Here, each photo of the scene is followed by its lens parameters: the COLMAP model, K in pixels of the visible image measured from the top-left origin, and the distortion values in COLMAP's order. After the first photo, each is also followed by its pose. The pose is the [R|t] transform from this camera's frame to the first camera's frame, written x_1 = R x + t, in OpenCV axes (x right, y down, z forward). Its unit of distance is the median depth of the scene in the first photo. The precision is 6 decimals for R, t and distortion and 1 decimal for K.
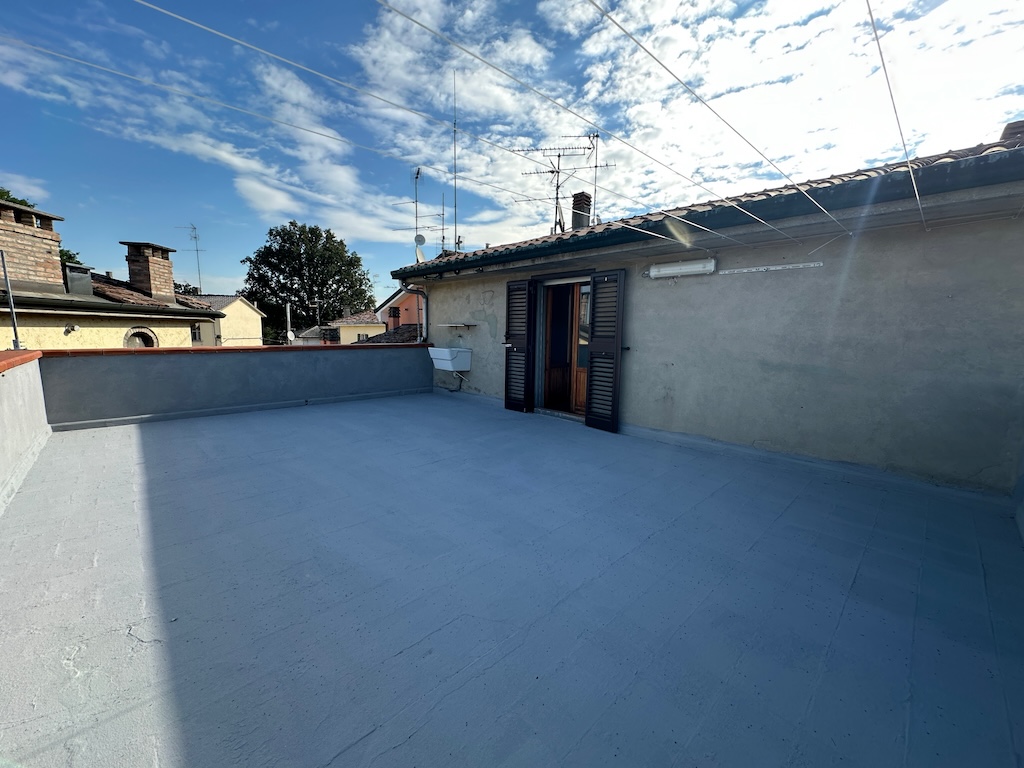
lens RADIAL K [[409.8, 0, 510.1], [0, 409.8, 382.8], [0, 0, 1]] dist [-0.002407, 0.000015]
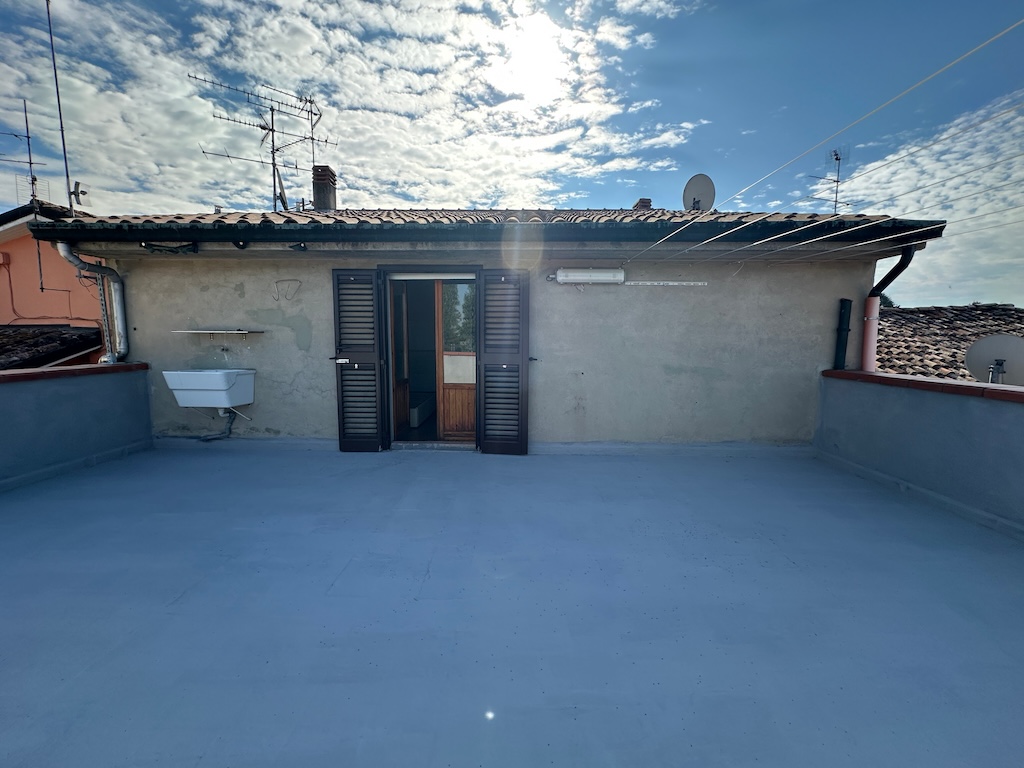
lens RADIAL K [[409.8, 0, 510.1], [0, 409.8, 382.8], [0, 0, 1]] dist [-0.002407, 0.000015]
pose [[0.708035, -0.089367, 0.700500, -0.269196], [0.093456, 0.995093, 0.032489, -0.046594], [-0.699966, 0.042463, 0.712913, 0.282129]]
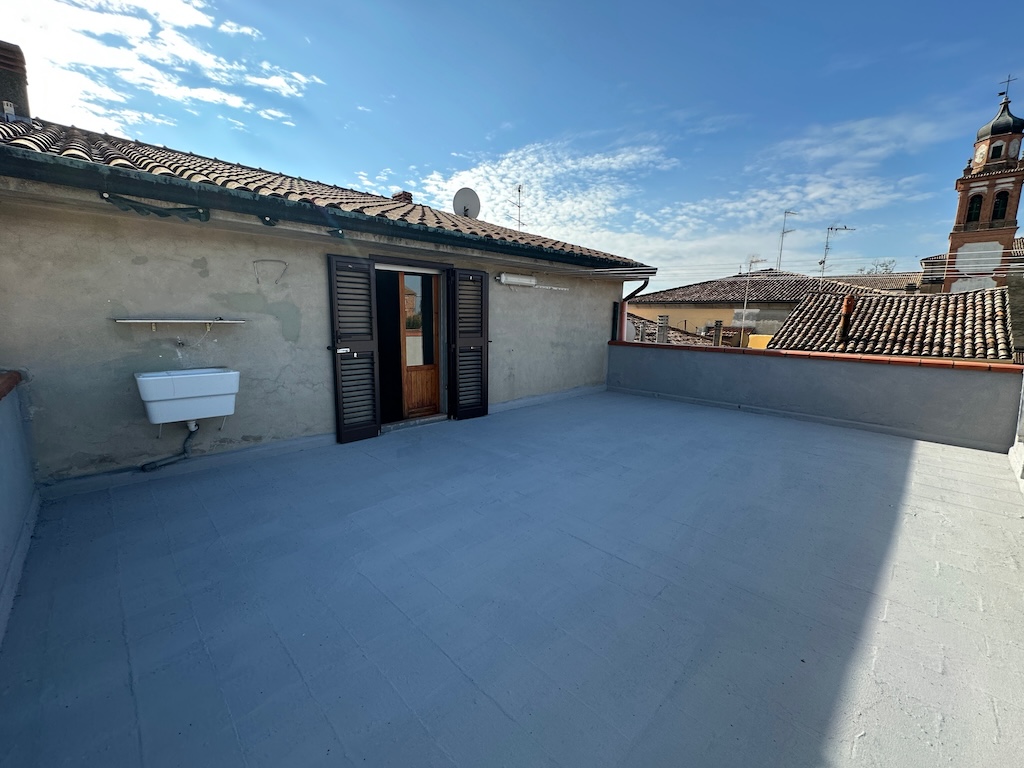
lens RADIAL K [[421.5, 0, 512.0], [0, 421.5, 384.0], [0, 0, 1]] dist [-0.003389, -0.000475]
pose [[-0.018728, -0.173048, 0.984735, -0.647767], [0.111676, 0.978383, 0.174055, -0.116986], [-0.993568, 0.113231, 0.001002, 0.667665]]
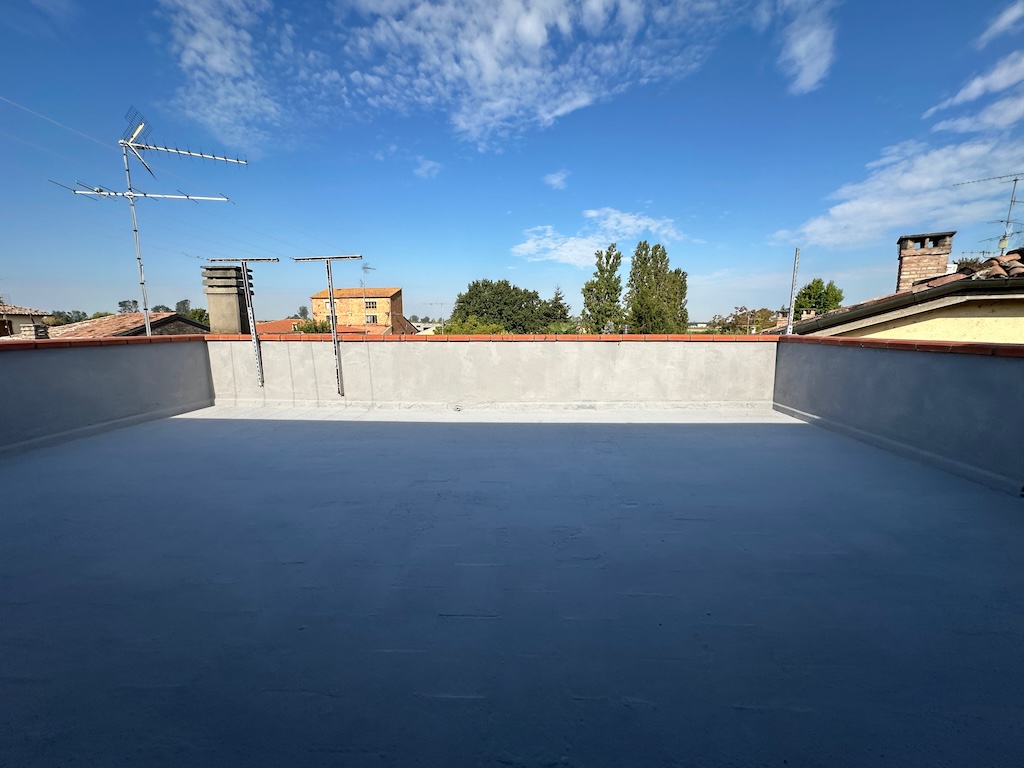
lens RADIAL K [[416.8, 0, 512.0], [0, 416.8, 384.0], [0, 0, 1]] dist [-0.004371, -0.000293]
pose [[-0.708877, 0.088354, -0.699776, 0.118017], [-0.098954, 0.969853, 0.222696, -0.087933], [0.698356, 0.227110, -0.678763, 0.860251]]
